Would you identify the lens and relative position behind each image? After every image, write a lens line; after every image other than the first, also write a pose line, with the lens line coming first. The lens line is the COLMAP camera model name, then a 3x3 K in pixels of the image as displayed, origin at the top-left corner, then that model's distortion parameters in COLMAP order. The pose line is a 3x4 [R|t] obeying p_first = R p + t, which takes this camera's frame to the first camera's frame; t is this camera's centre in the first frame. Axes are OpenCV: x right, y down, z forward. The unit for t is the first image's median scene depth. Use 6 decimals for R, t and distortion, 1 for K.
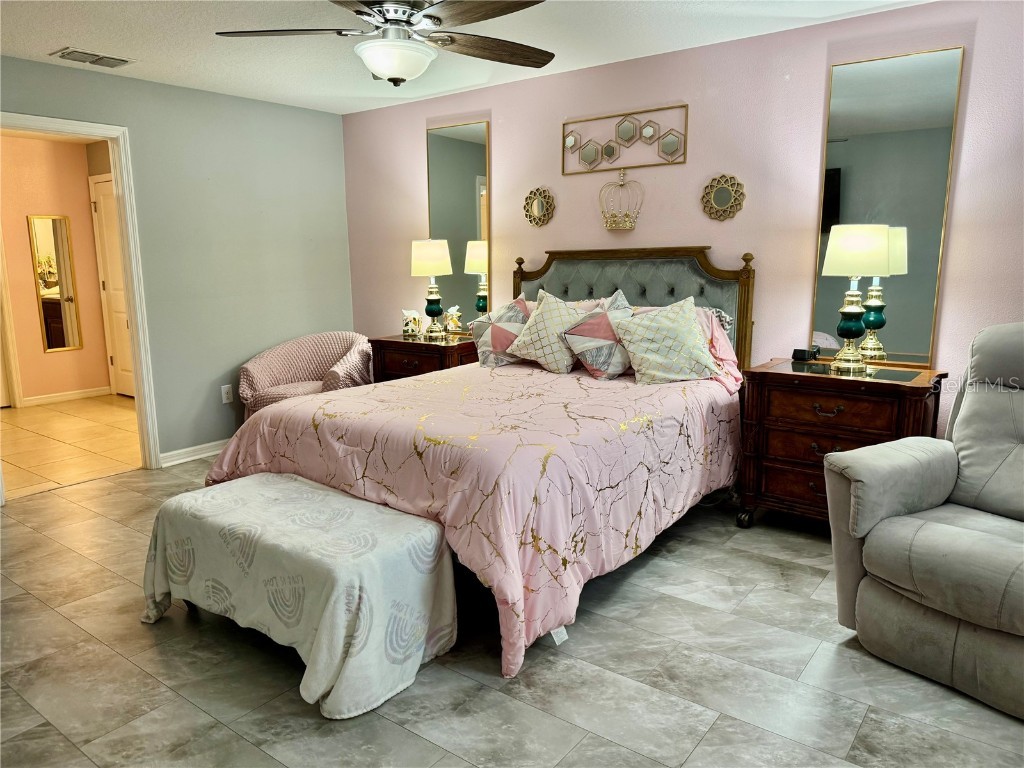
lens RADIAL K [[721.2, 0, 508.6], [0, 721.2, 390.4], [0, 0, 1]] dist [0.121012, -0.185139]
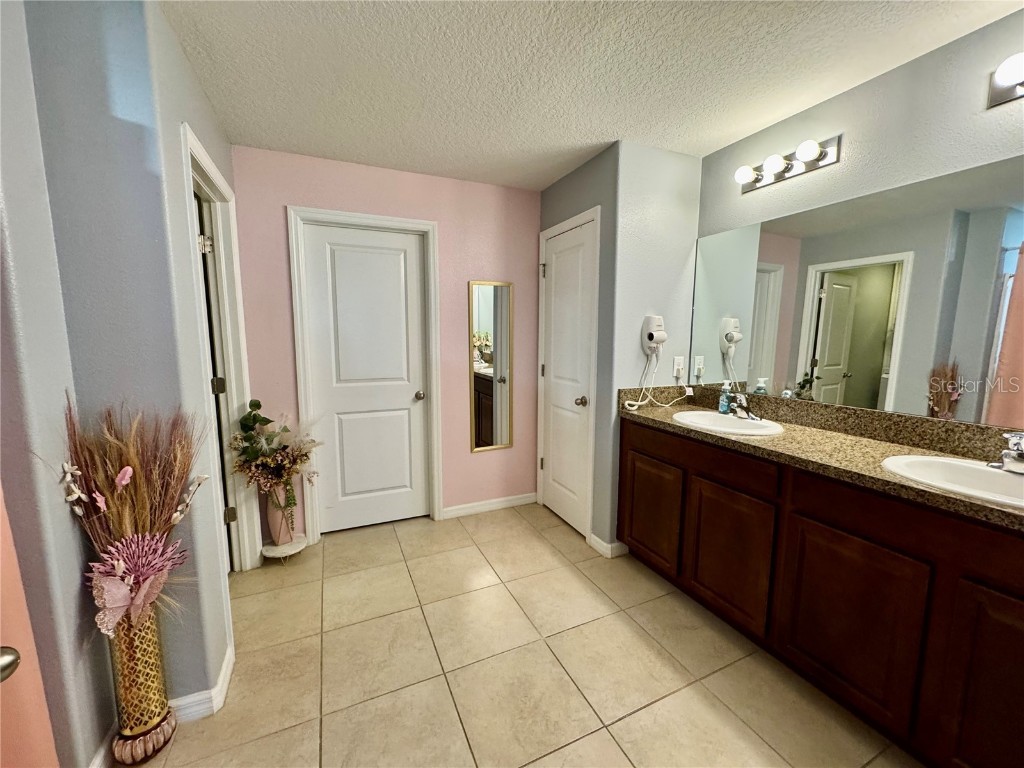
lens RADIAL K [[410.2, 0, 515.3], [0, 410.2, 382.1], [0, 0, 1]] dist [-0.002292, -0.000286]
pose [[0.885203, 0.063711, -0.460823, -0.372650], [-0.087673, 0.995674, -0.030755, -0.113716], [0.456870, 0.067626, 0.886959, 0.595657]]
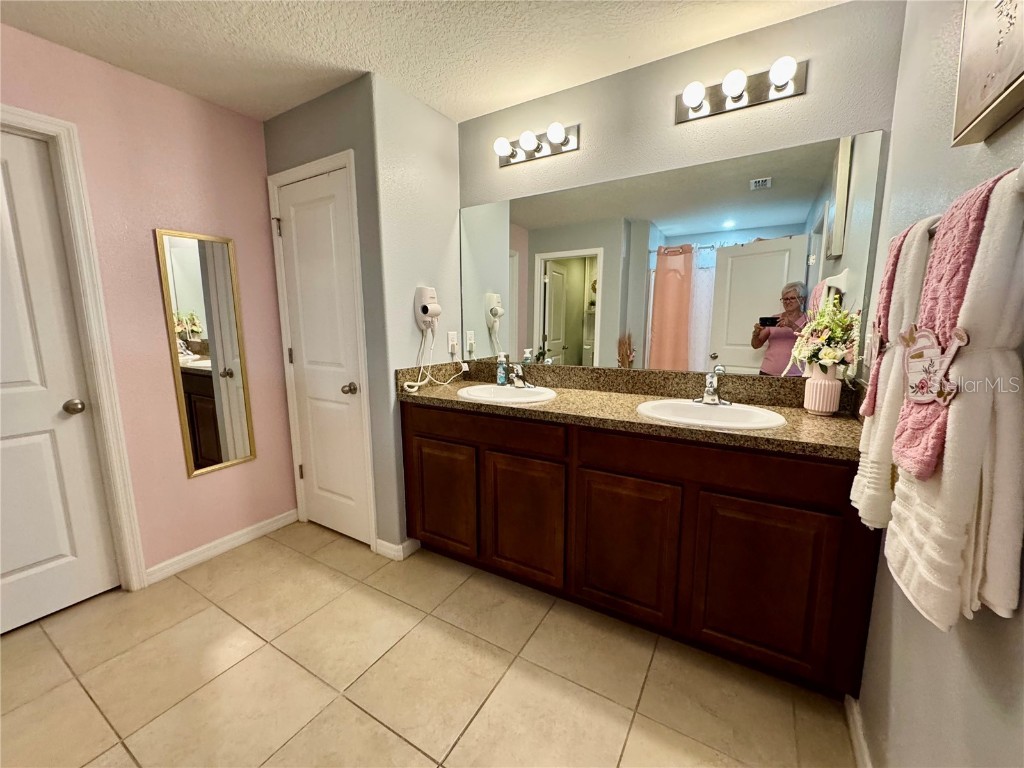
lens RADIAL K [[410.2, 0, 515.3], [0, 410.2, 382.1], [0, 0, 1]] dist [-0.002292, -0.000286]
pose [[0.993016, -0.018976, 0.116443, -0.401366], [0.021286, 0.999600, -0.018630, -0.109556], [-0.116042, 0.020978, 0.993023, 0.630976]]
